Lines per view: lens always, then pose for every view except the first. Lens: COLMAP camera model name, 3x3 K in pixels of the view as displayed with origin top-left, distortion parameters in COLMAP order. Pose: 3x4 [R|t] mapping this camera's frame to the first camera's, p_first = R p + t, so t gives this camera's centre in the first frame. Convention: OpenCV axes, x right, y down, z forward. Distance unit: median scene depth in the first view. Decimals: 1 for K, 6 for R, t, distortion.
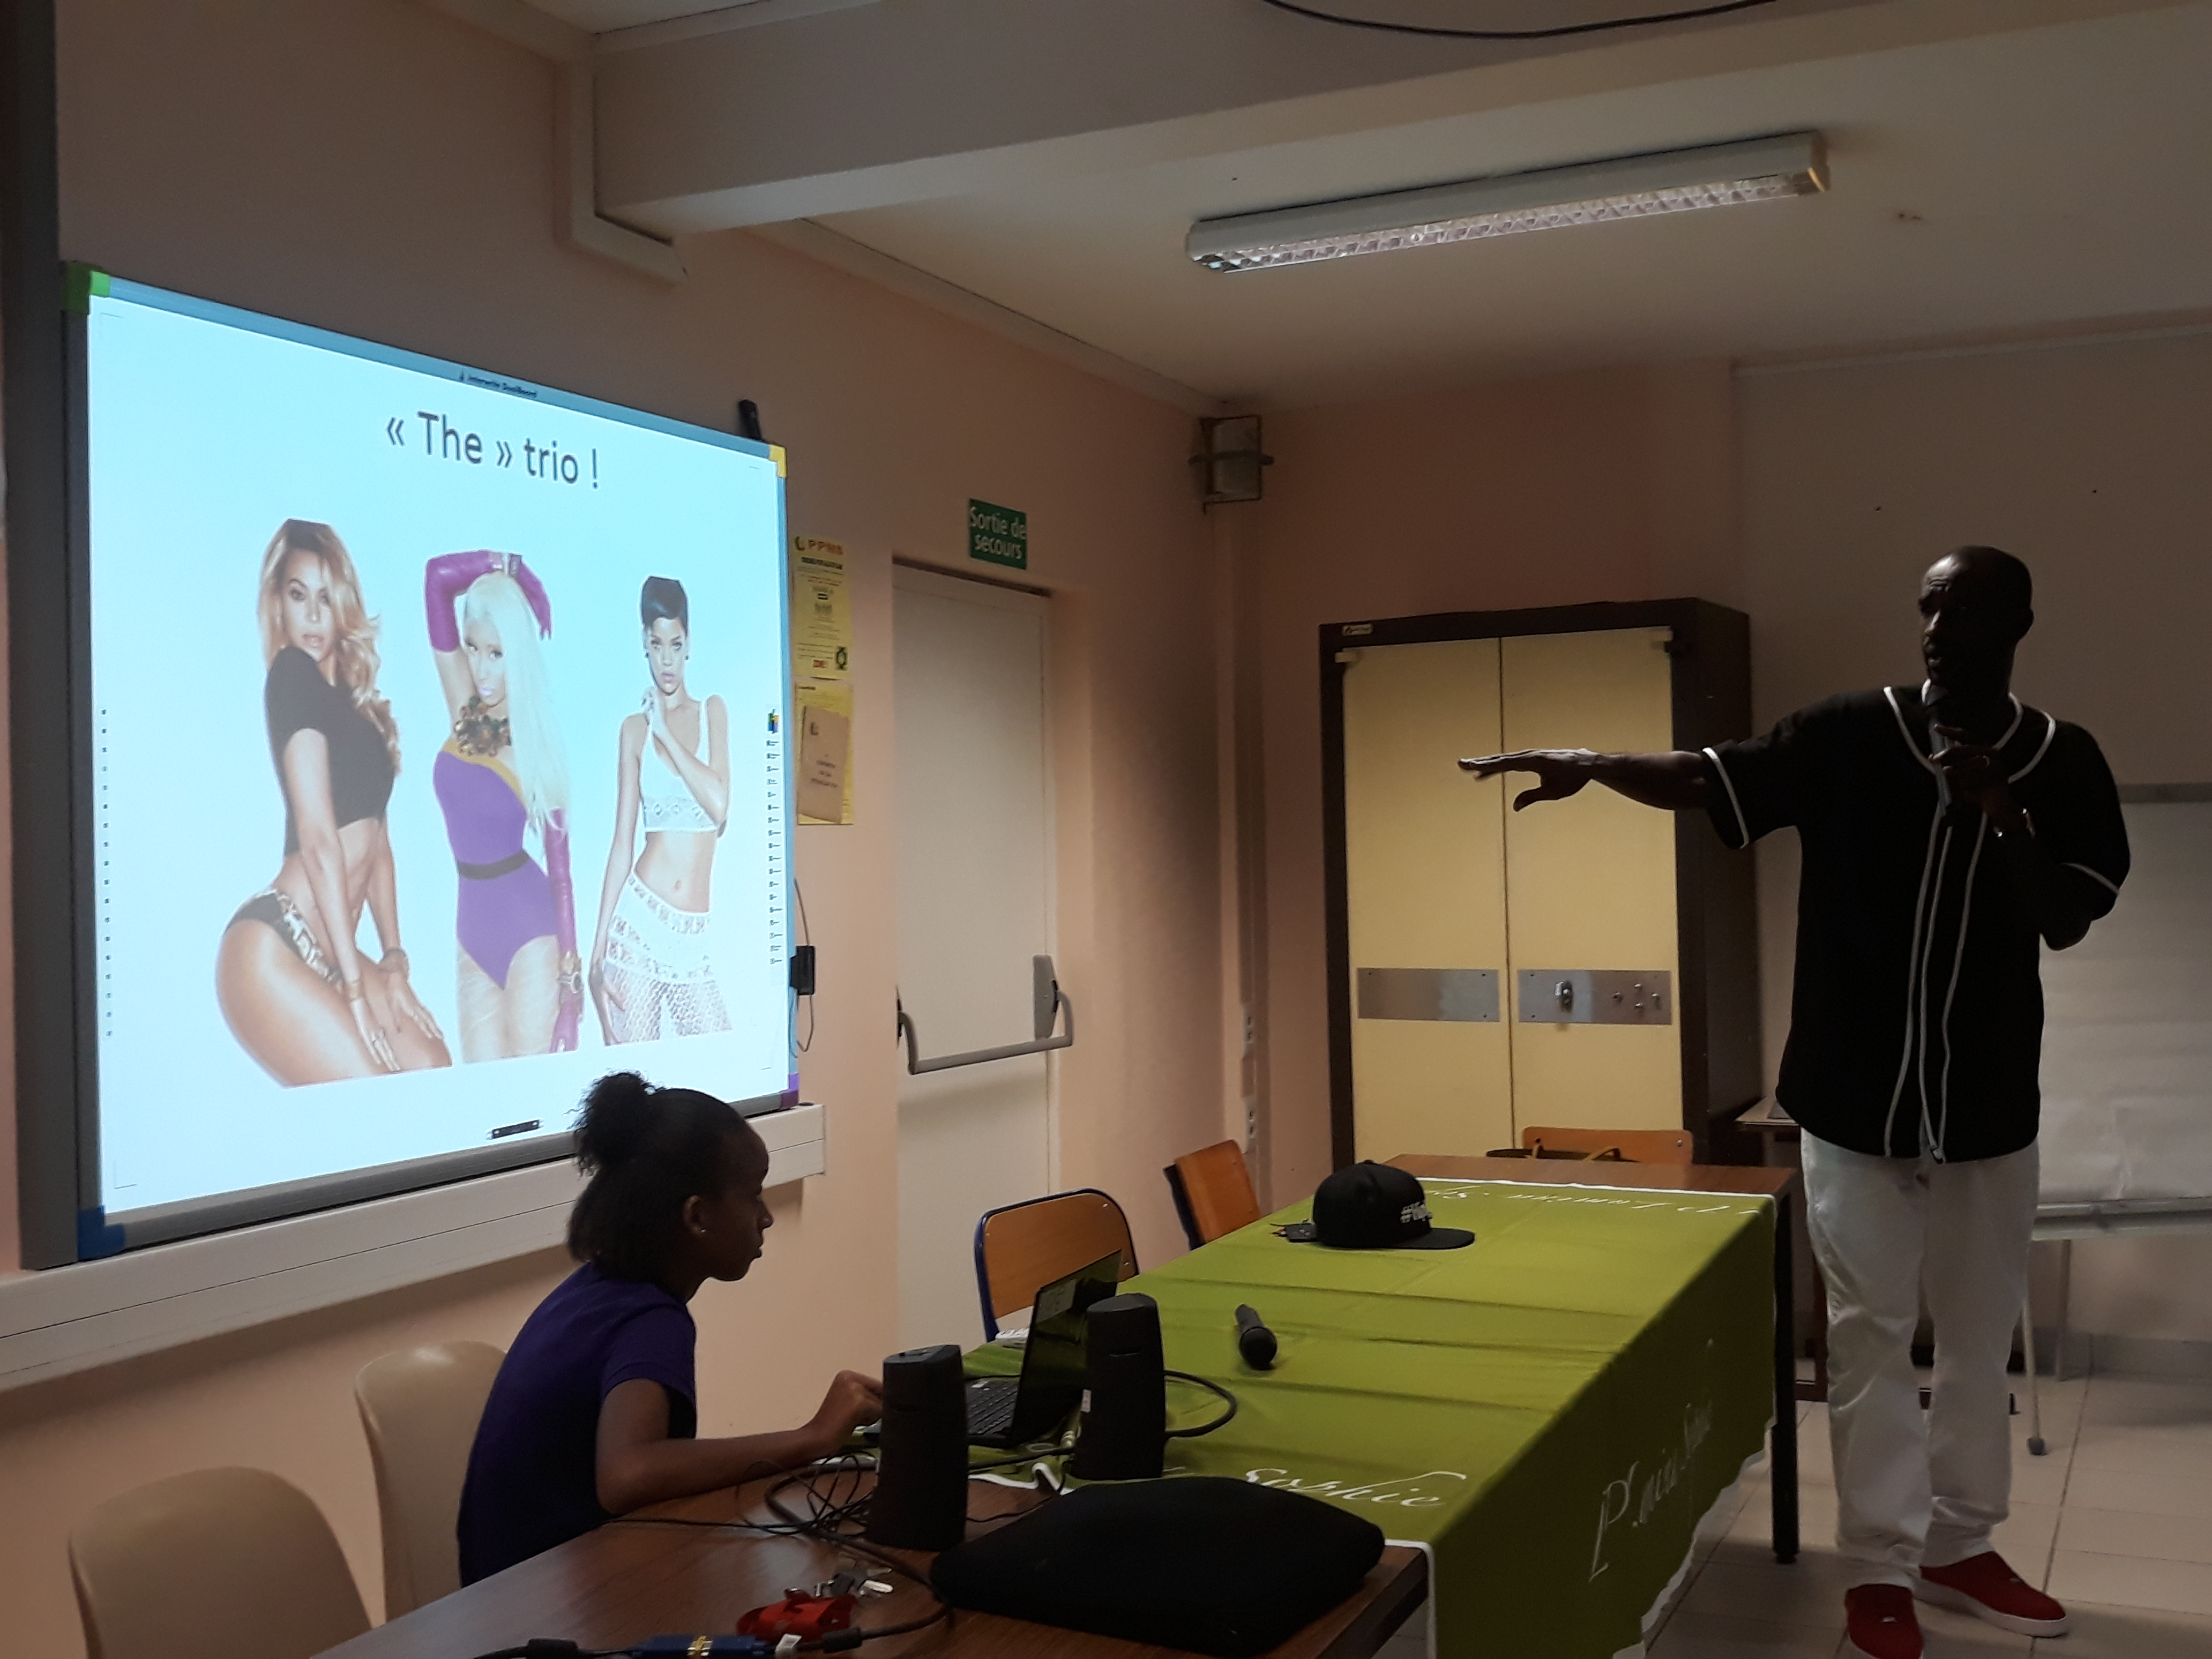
lens RADIAL K [[2293.4, 0, 1106.0], [0, 2293.4, 829.5], [0, 0, 1]] dist [0.131468, -0.525163]
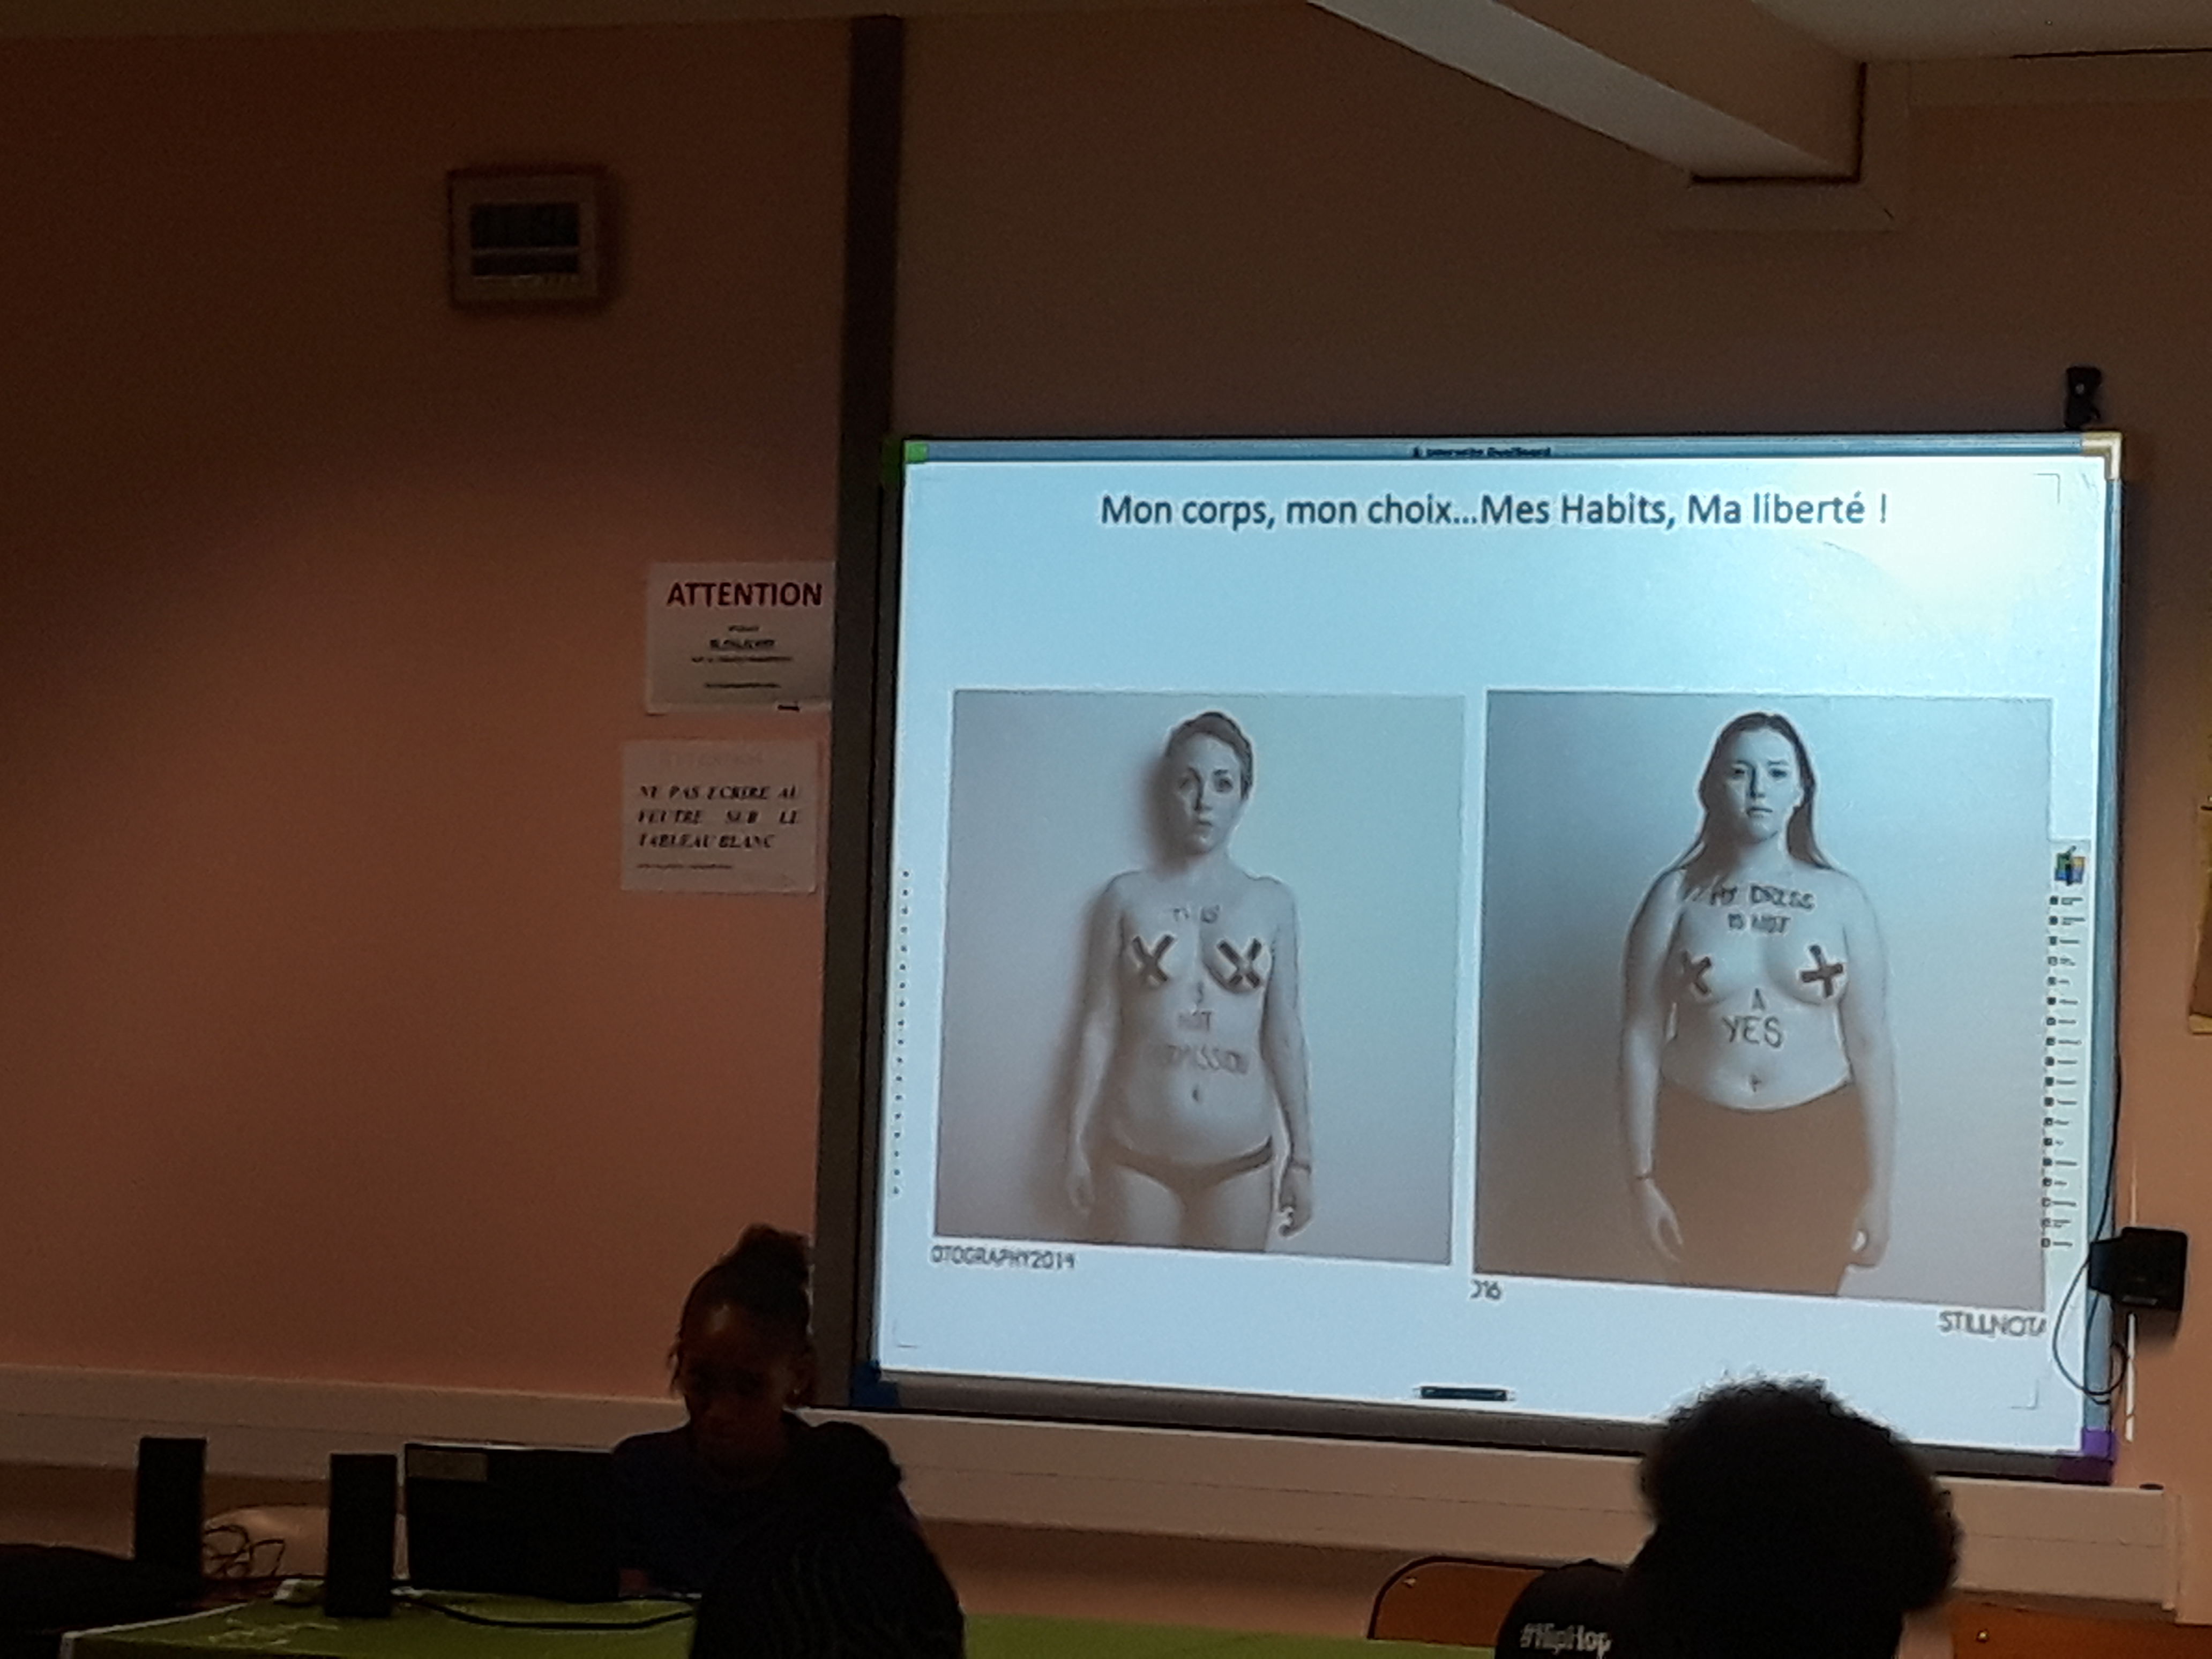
lens RADIAL K [[2293.4, 0, 1106.0], [0, 2293.4, 829.5], [0, 0, 1]] dist [0.131468, -0.525163]
pose [[0.258074, -0.011390, -0.966058, 0.417559], [-0.030710, 0.999329, -0.019986, -0.037398], [0.965637, 0.034825, 0.257550, 0.597198]]
